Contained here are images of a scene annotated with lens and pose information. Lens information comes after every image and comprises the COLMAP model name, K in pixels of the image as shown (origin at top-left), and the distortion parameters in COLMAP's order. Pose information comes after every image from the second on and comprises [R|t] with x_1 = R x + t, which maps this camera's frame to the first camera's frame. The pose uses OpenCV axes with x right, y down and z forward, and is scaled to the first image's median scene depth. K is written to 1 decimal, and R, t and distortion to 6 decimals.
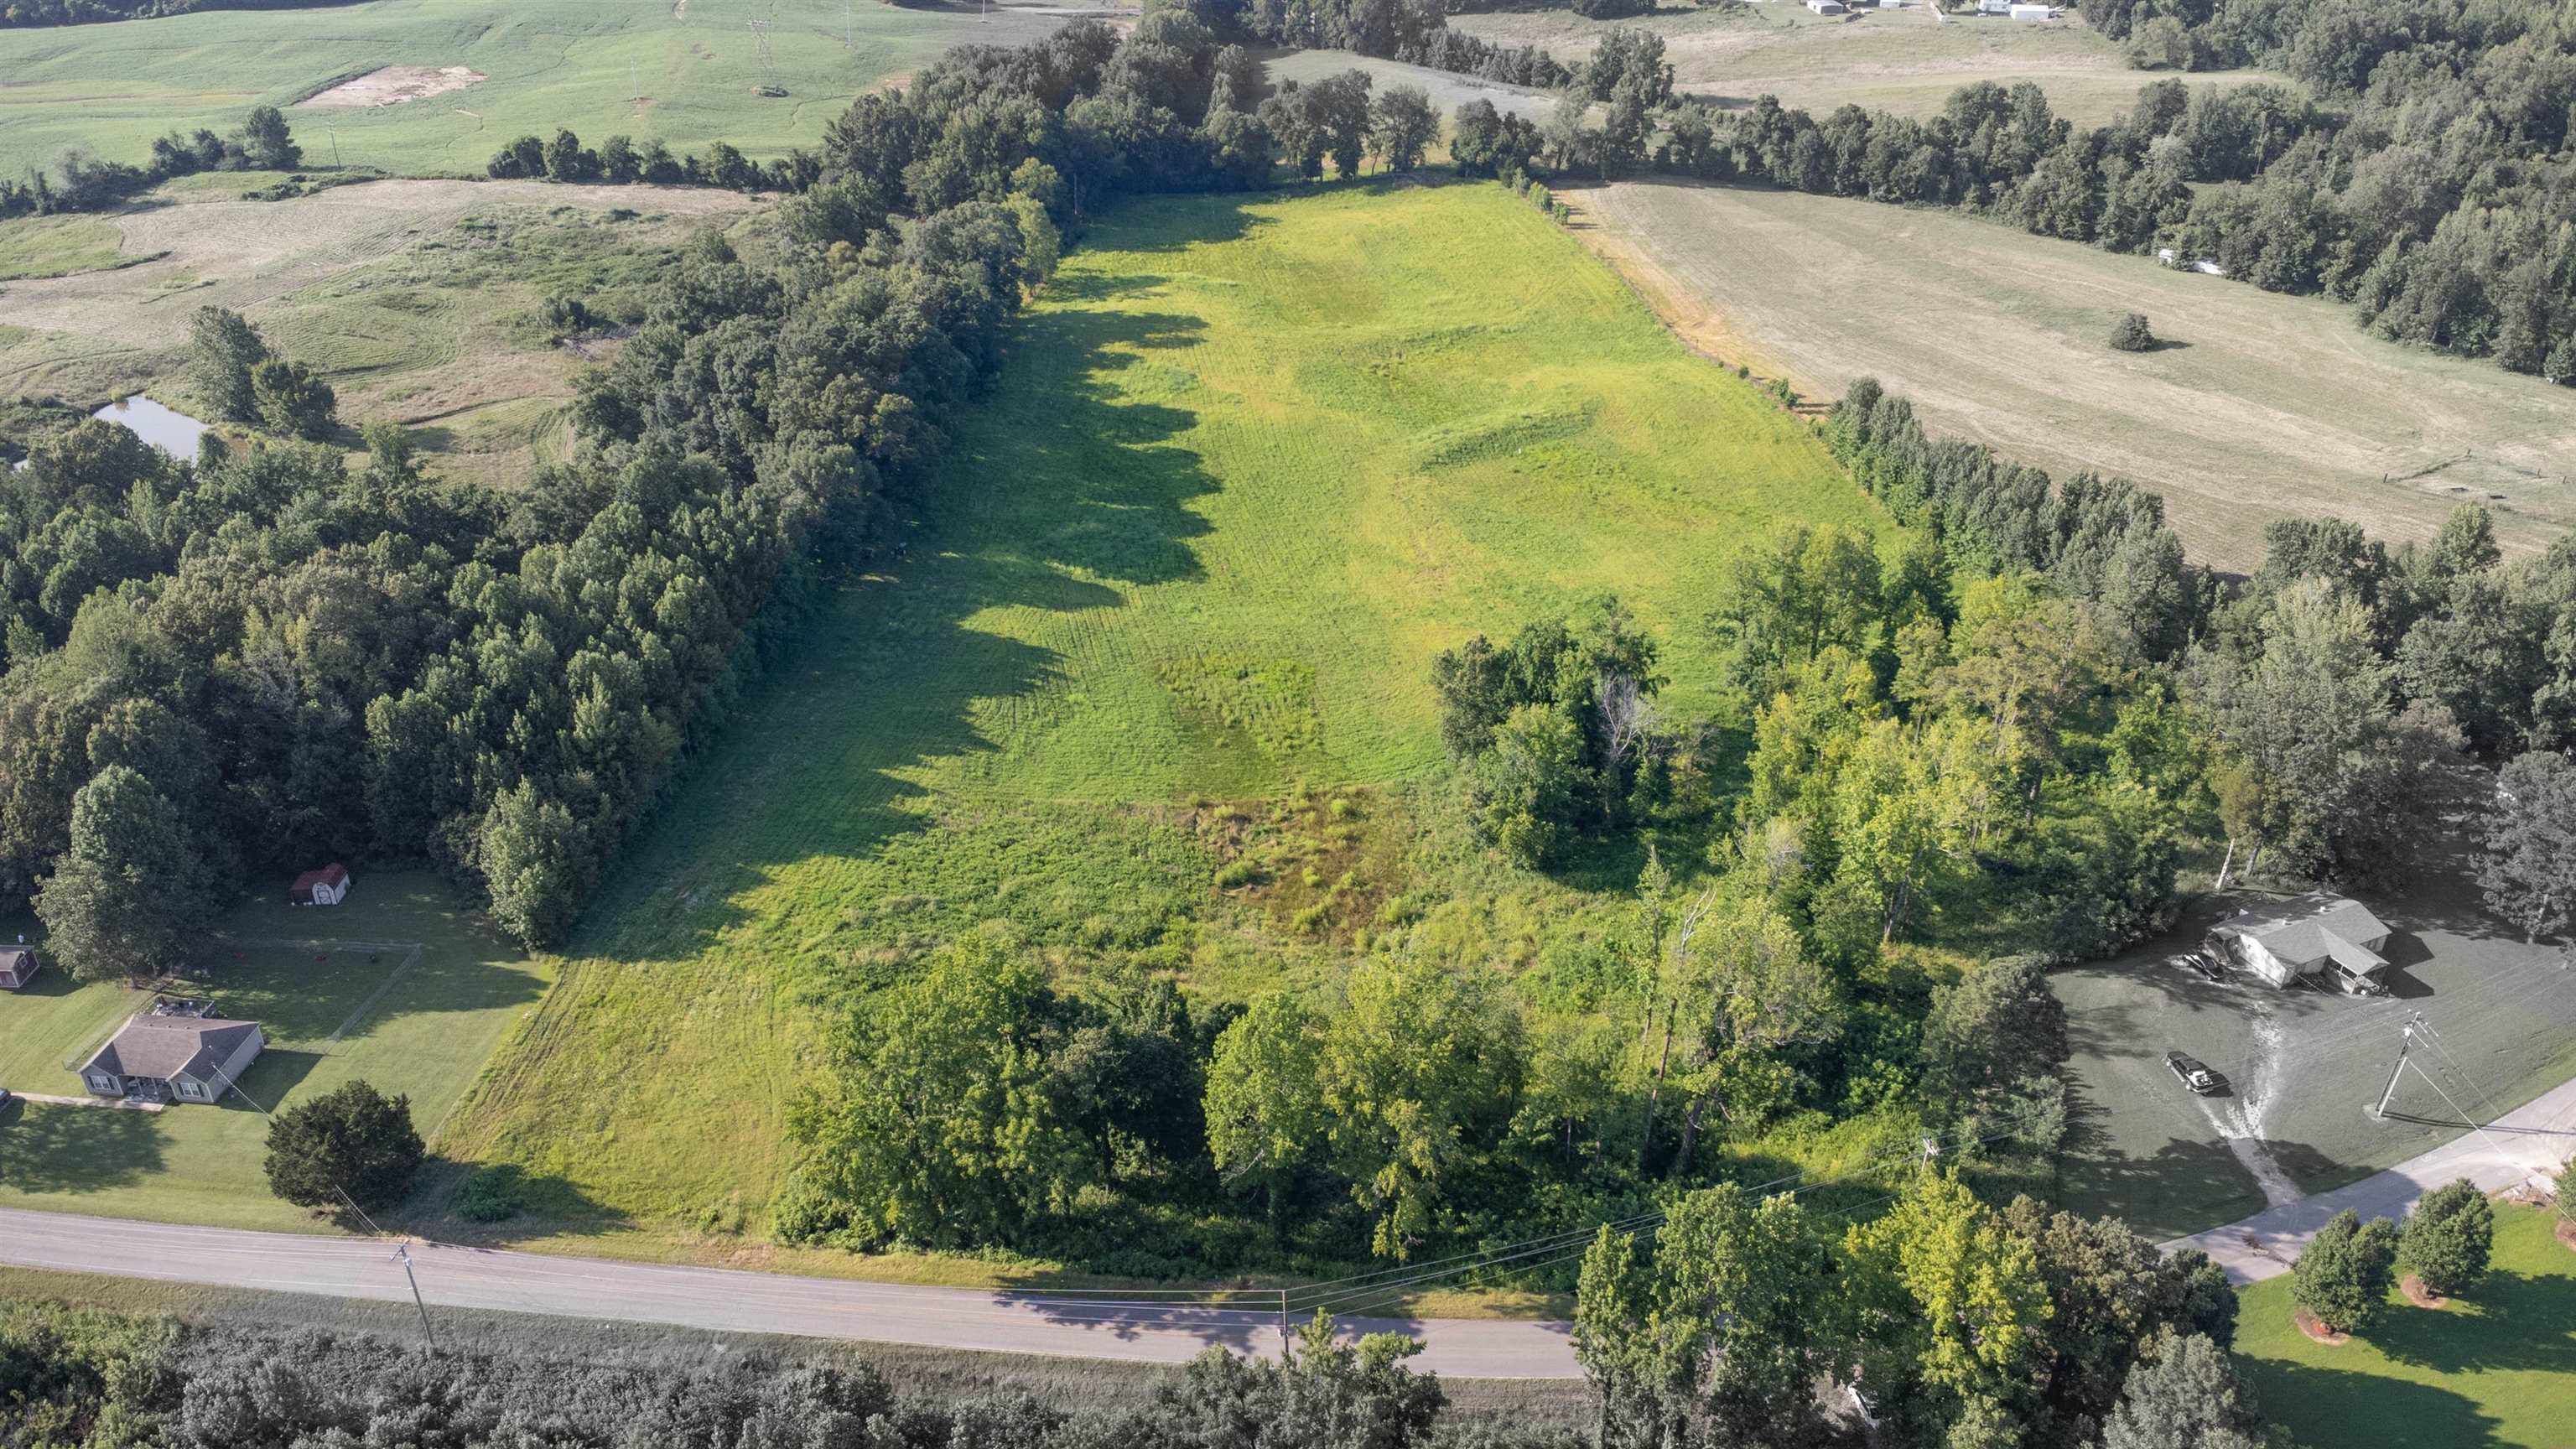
lens RADIAL K [[1846.5, 0, 1288.0], [0, 1846.5, 724.5], [0, 0, 1]] dist [0.005937, 0.003345]
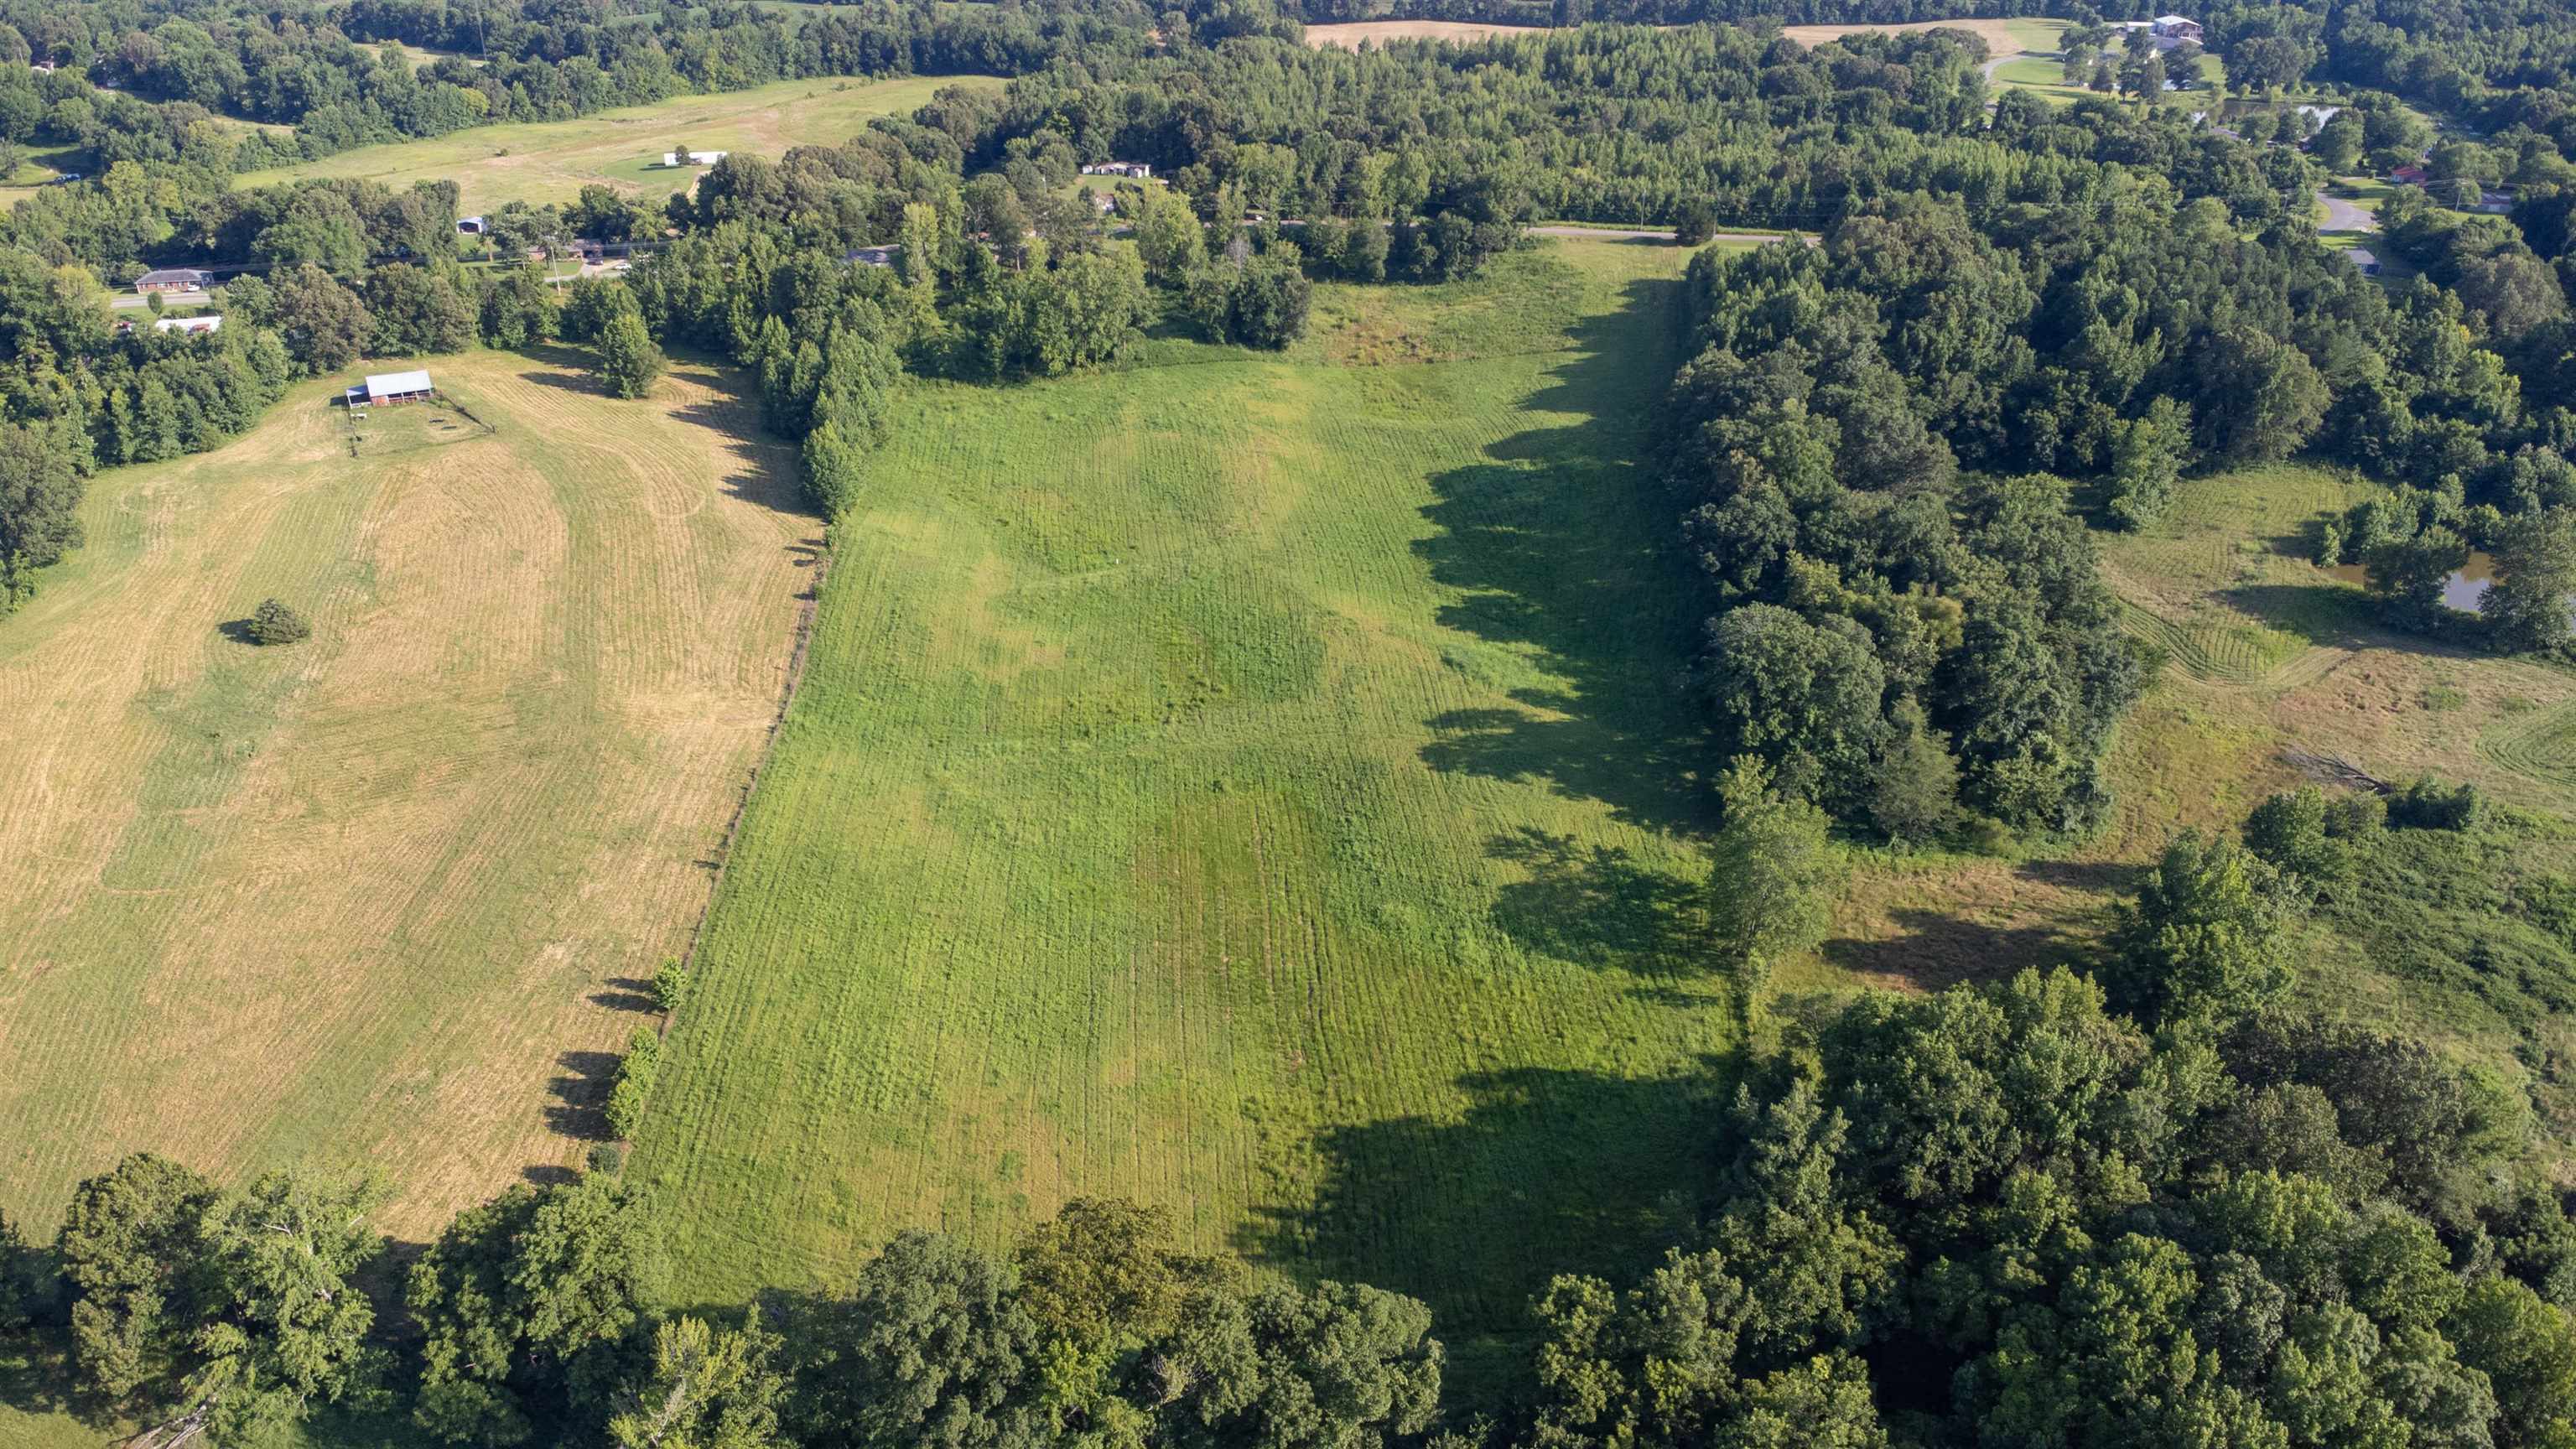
lens RADIAL K [[1846.5, 0, 1288.0], [0, 1846.5, 724.5], [0, 0, 1]] dist [0.005937, 0.003345]
pose [[-0.994088, -0.028458, 0.104785, -0.077839], [0.072777, 0.541560, 0.837506, -0.937555], [-0.080581, 0.840181, -0.536287, 1.609783]]
